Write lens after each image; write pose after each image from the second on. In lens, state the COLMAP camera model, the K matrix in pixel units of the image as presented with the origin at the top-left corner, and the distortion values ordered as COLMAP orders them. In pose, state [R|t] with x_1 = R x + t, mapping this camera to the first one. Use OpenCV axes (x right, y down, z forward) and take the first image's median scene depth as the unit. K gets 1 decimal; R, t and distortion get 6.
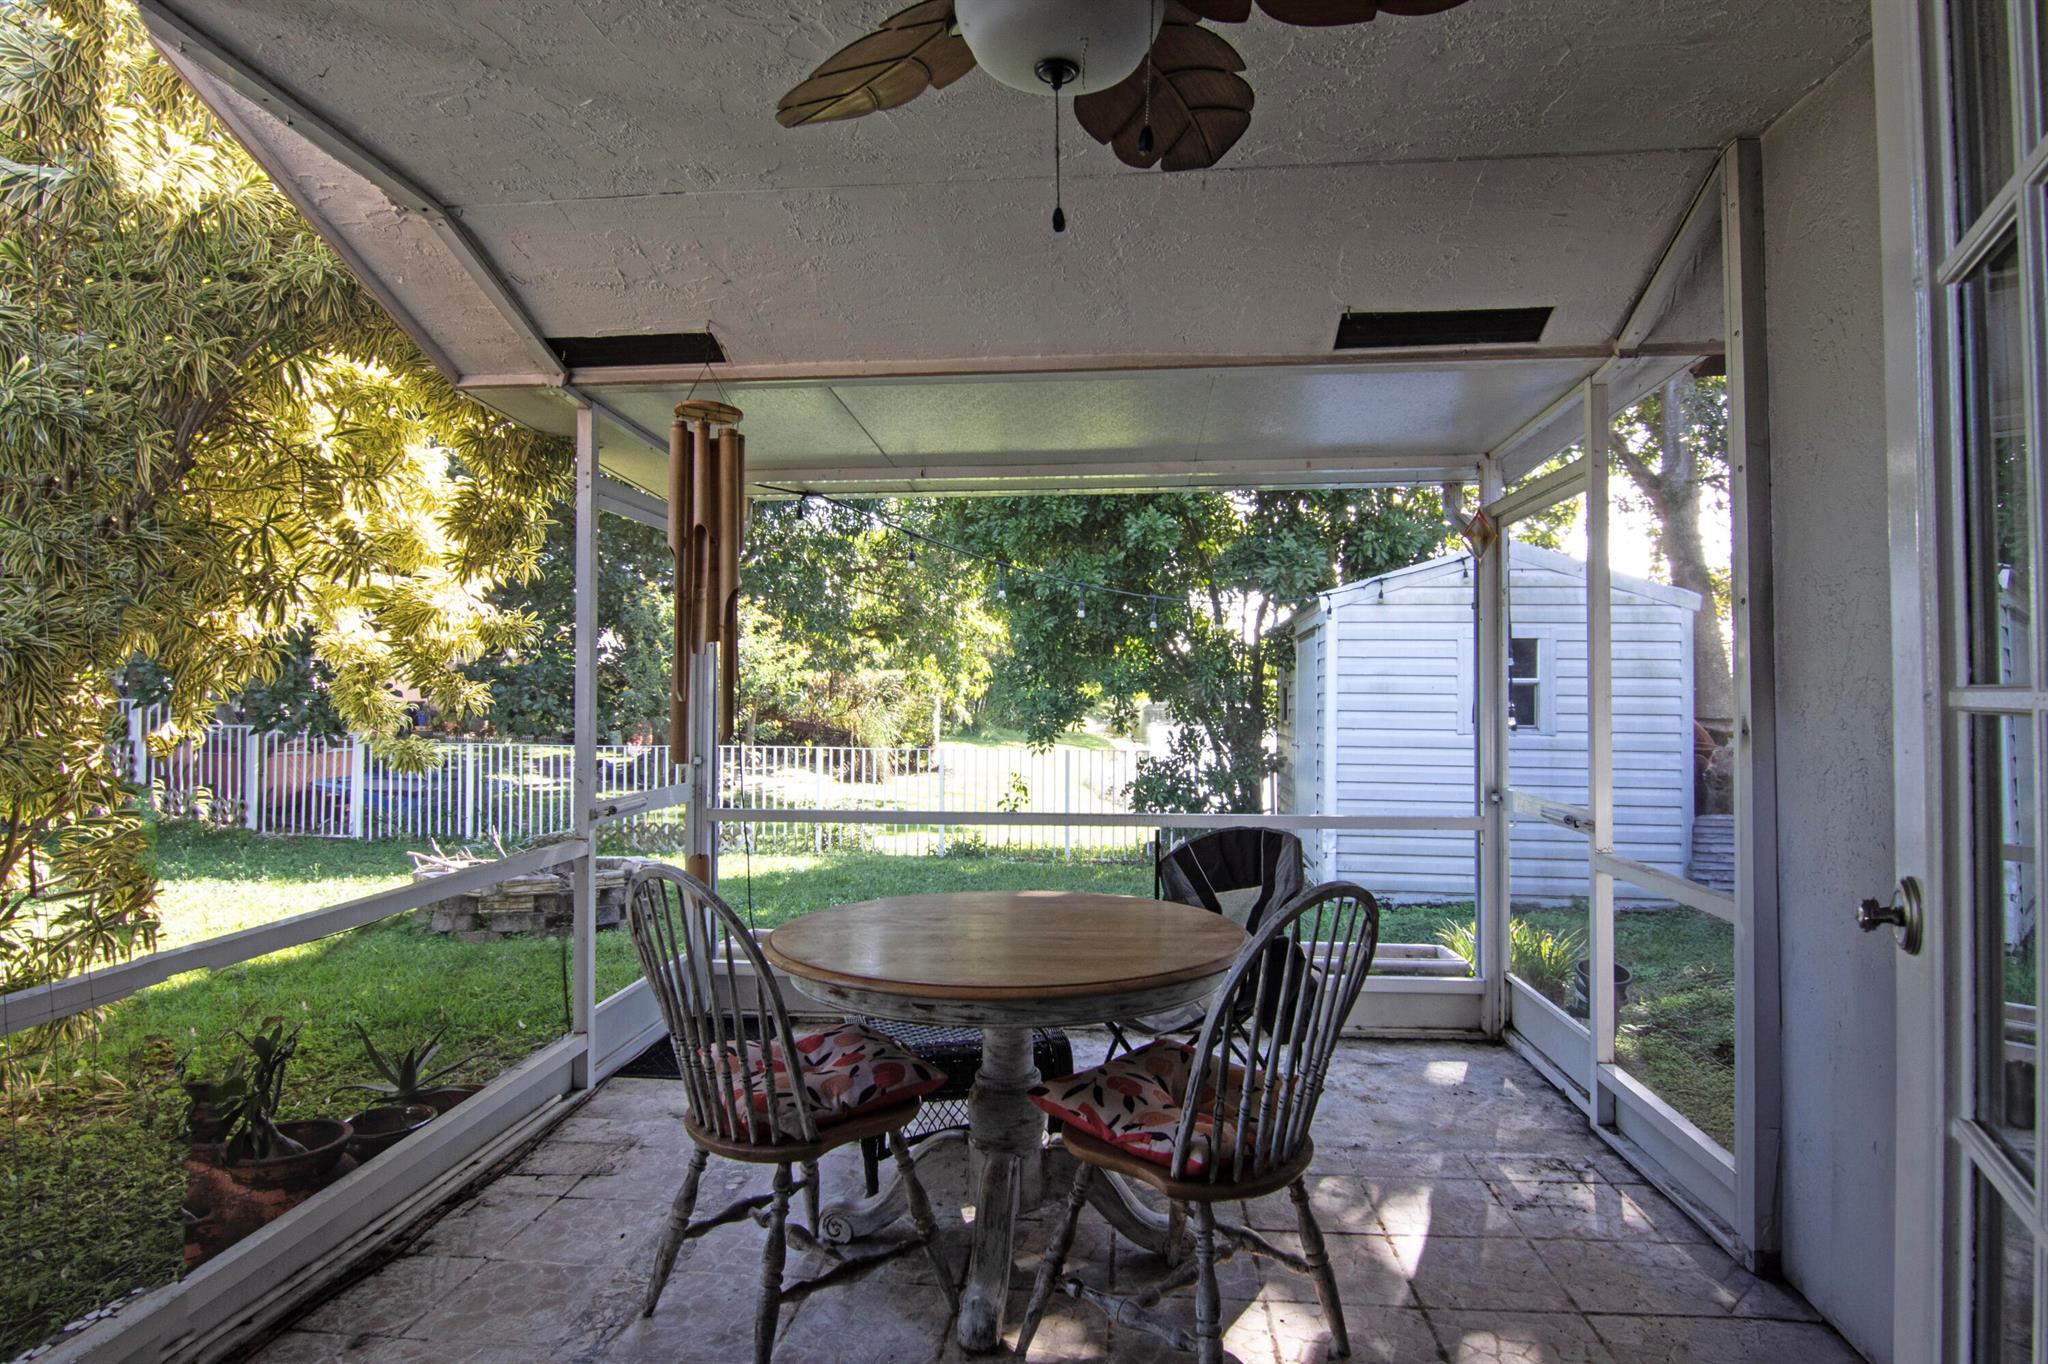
lens RADIAL K [[1063.4, 0, 1021.8], [0, 1063.4, 678.8], [0, 0, 1]] dist [-0.014280, -0.002673]
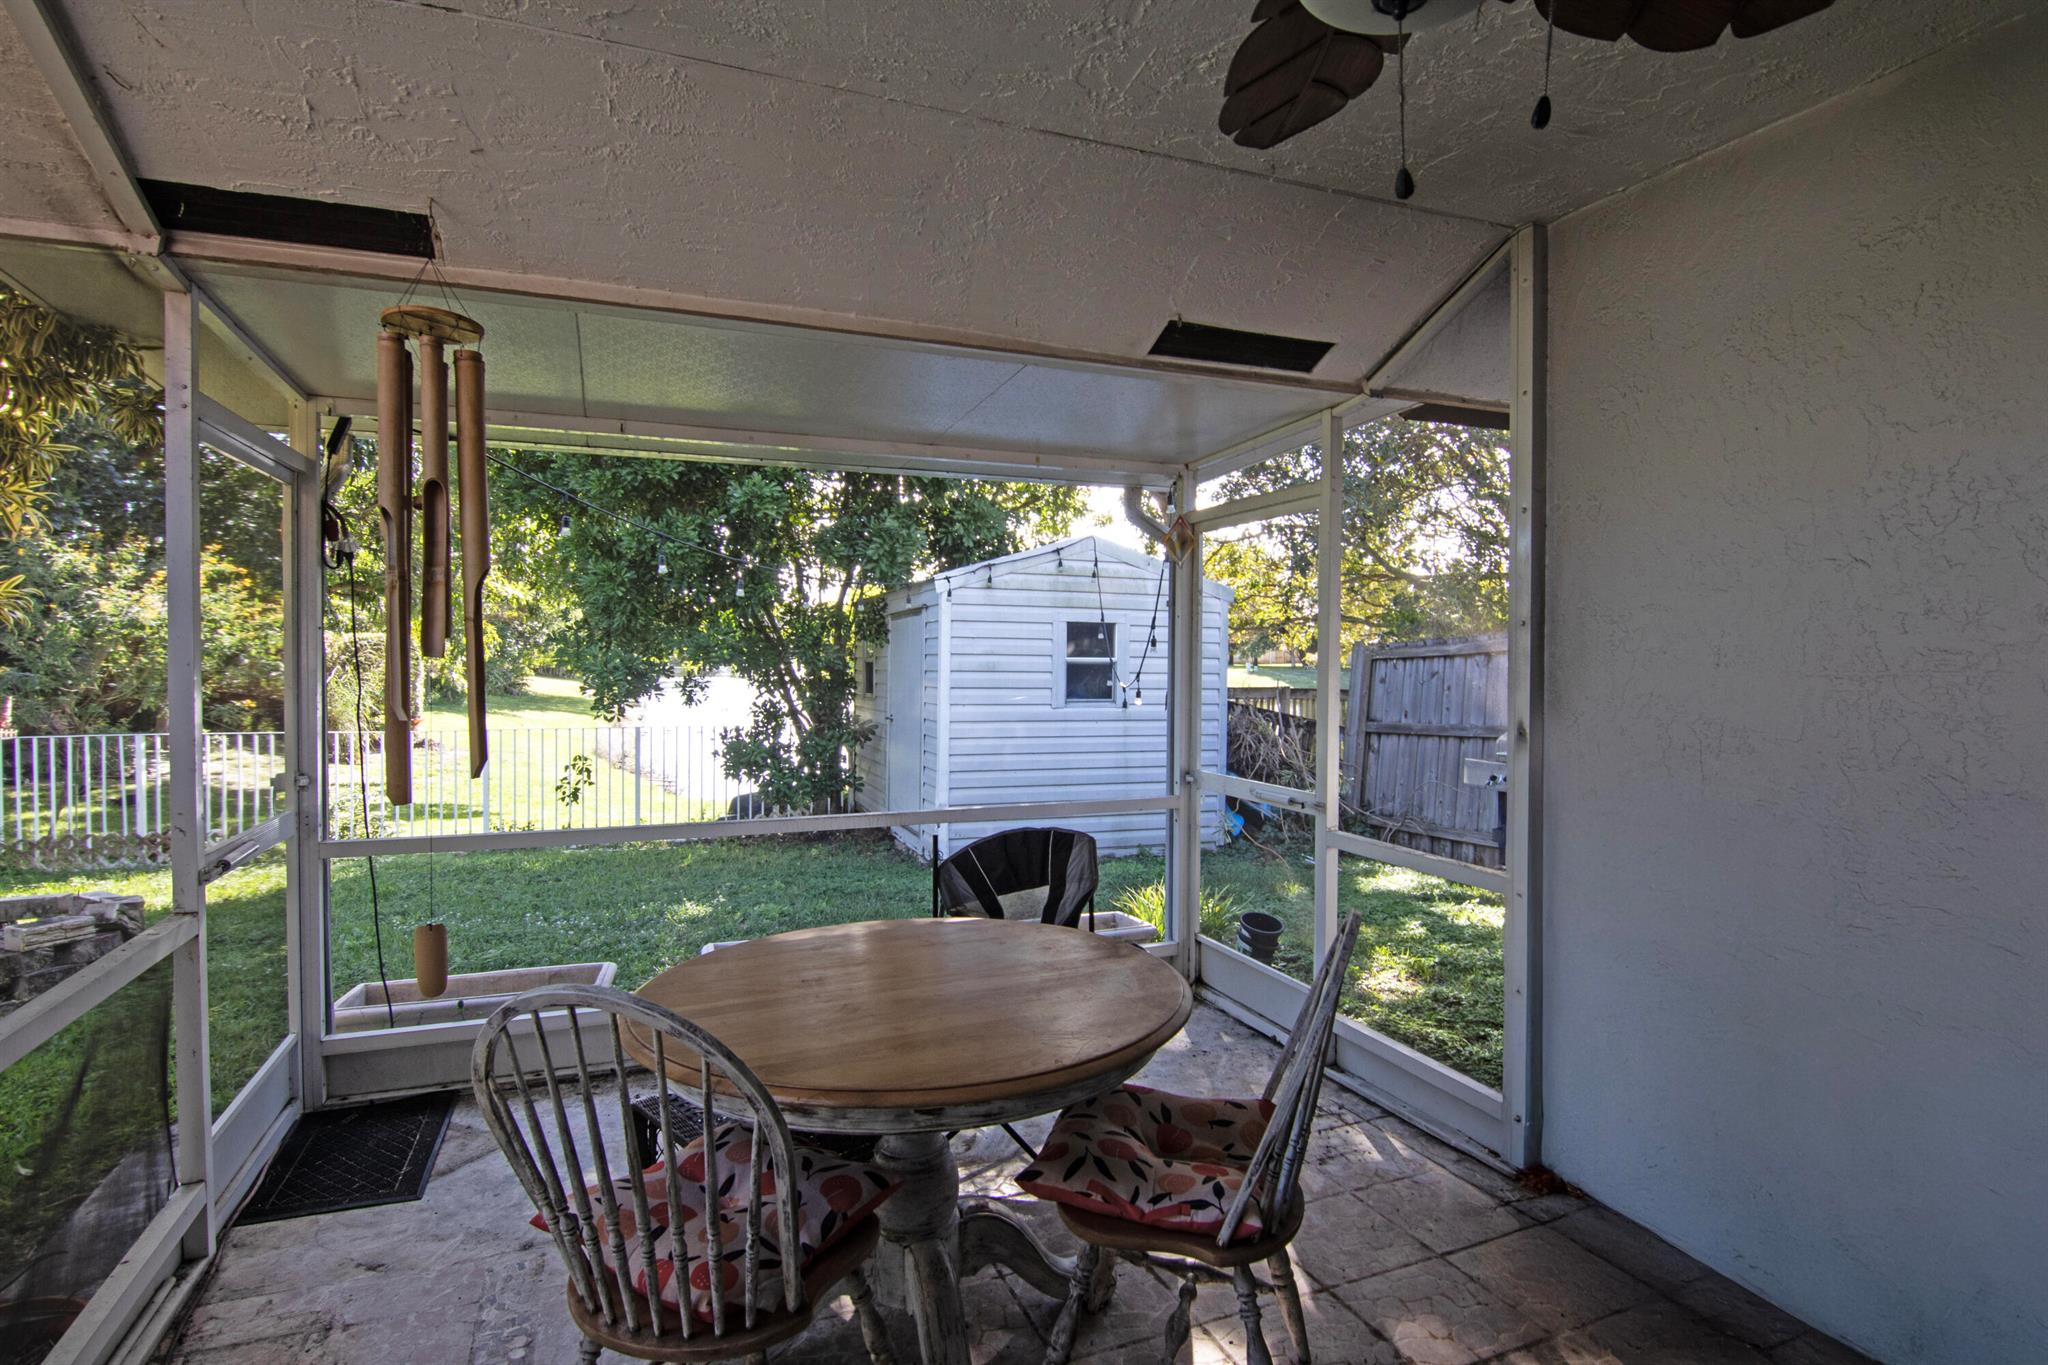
lens RADIAL K [[1017.1, 0, 1023.1], [0, 1017.1, 685.5], [0, 0, 1]] dist [-0.009887, -0.006608]
pose [[0.892270, -0.010153, 0.451388, -0.234627], [-0.008700, 0.999175, 0.039672, -0.032296], [-0.451419, -0.039325, 0.891445, 0.173400]]
